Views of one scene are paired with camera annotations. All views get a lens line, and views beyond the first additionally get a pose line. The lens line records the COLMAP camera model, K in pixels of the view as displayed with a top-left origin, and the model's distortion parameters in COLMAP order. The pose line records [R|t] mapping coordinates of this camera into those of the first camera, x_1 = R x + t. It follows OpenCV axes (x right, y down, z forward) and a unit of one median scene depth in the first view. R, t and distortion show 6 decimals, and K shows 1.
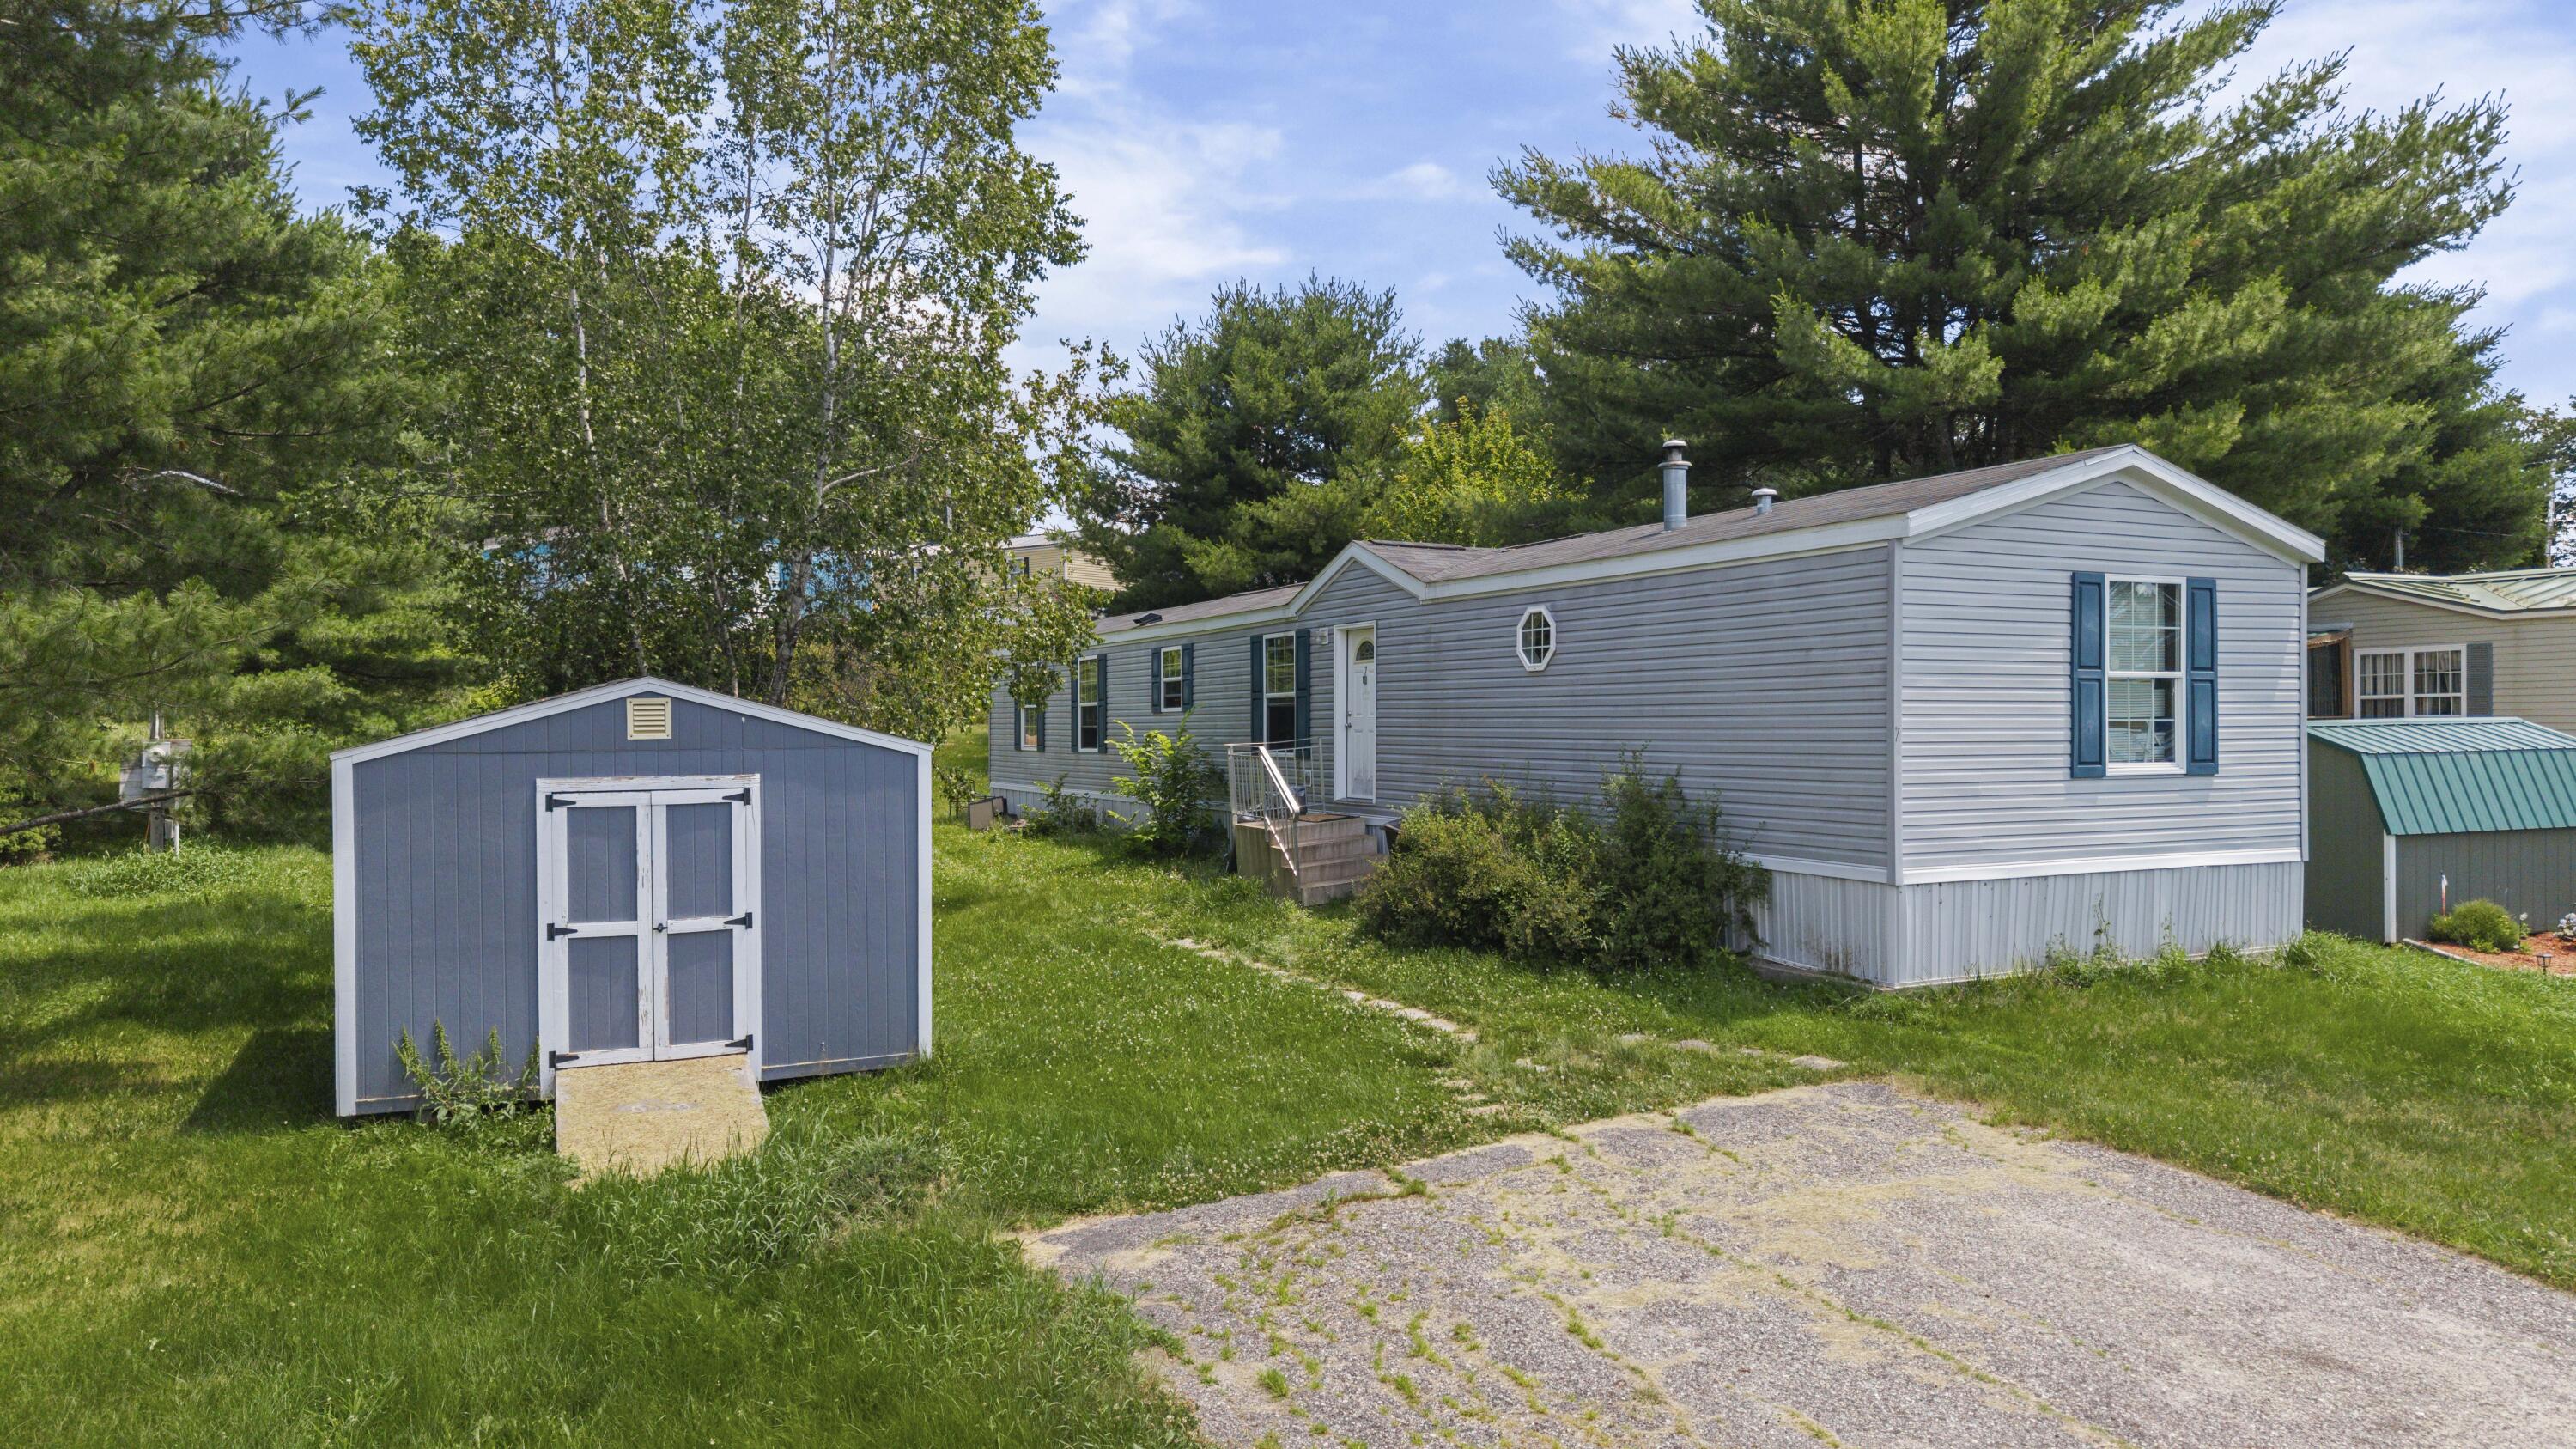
lens RADIAL K [[1741.5, 0, 1288.0], [0, 1741.5, 724.5], [0, 0, 1]] dist [0.073197, -0.080774]
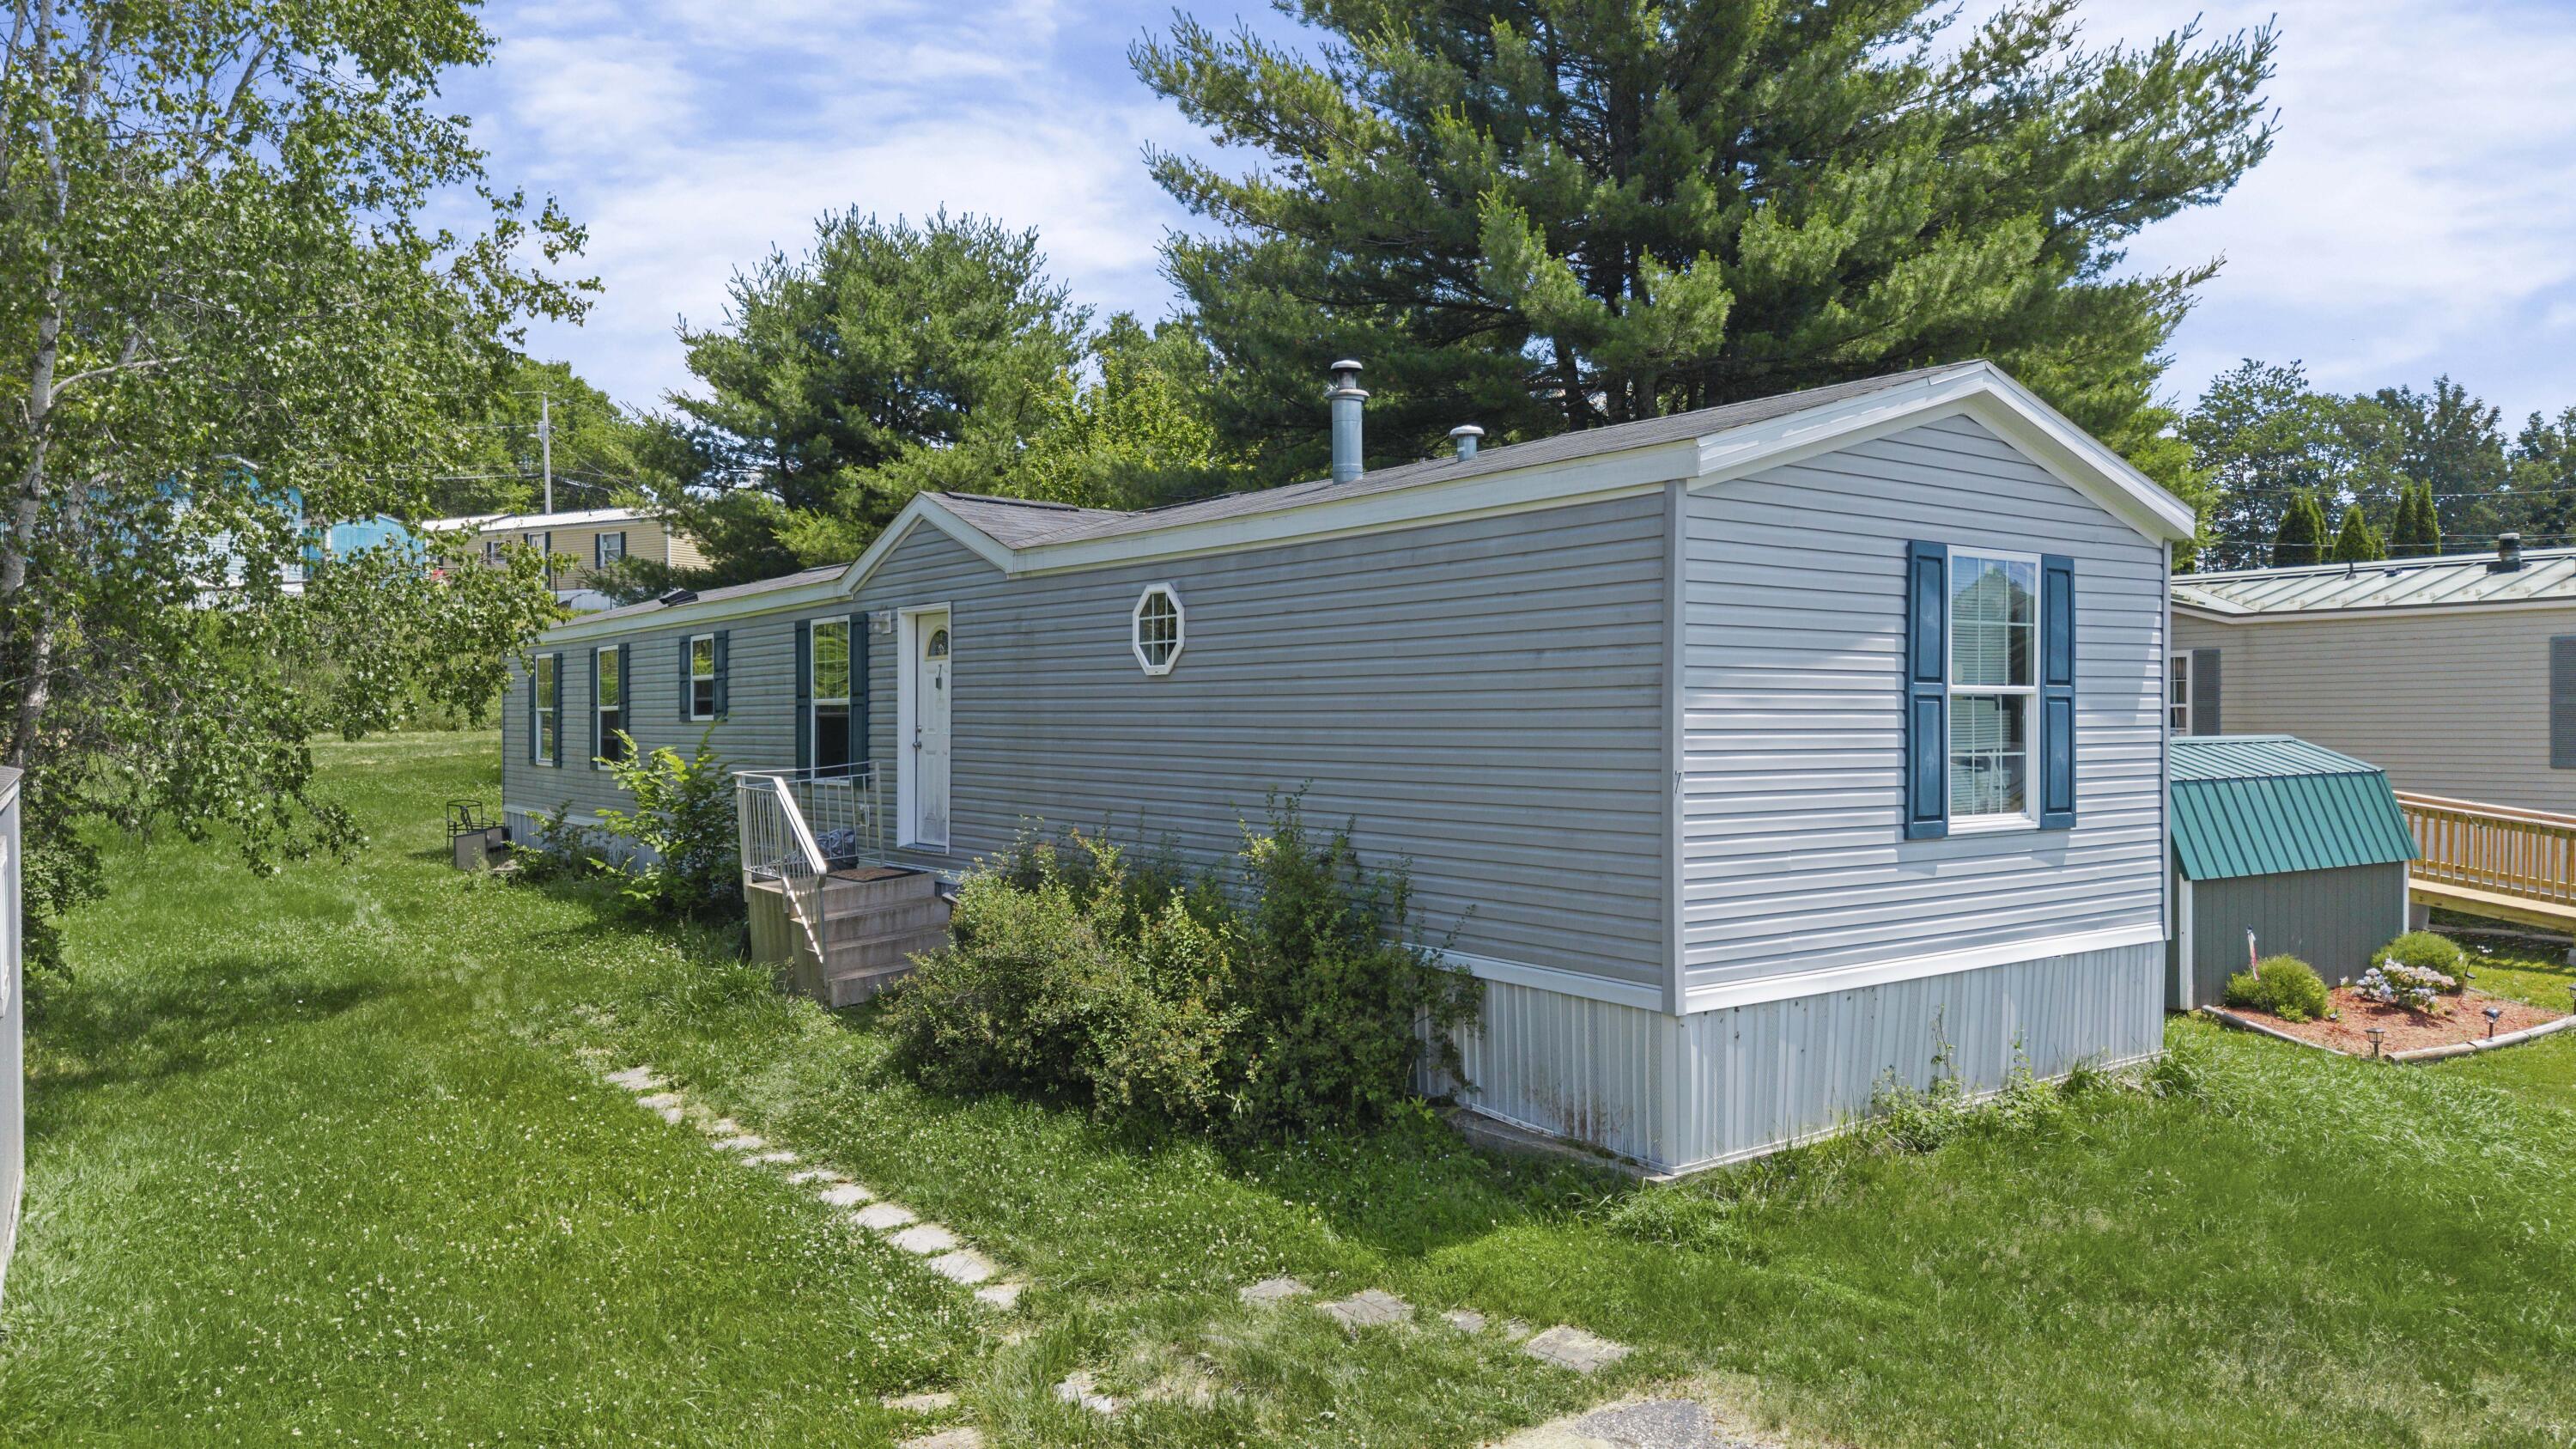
lens RADIAL K [[1741.5, 0, 1288.0], [0, 1741.5, 724.5], [0, 0, 1]] dist [0.073197, -0.080774]
pose [[0.983456, 0.001946, 0.181137, 0.056838], [-0.002494, 0.999993, 0.002801, -0.011158], [-0.181130, -0.003206, 0.983454, 0.251810]]
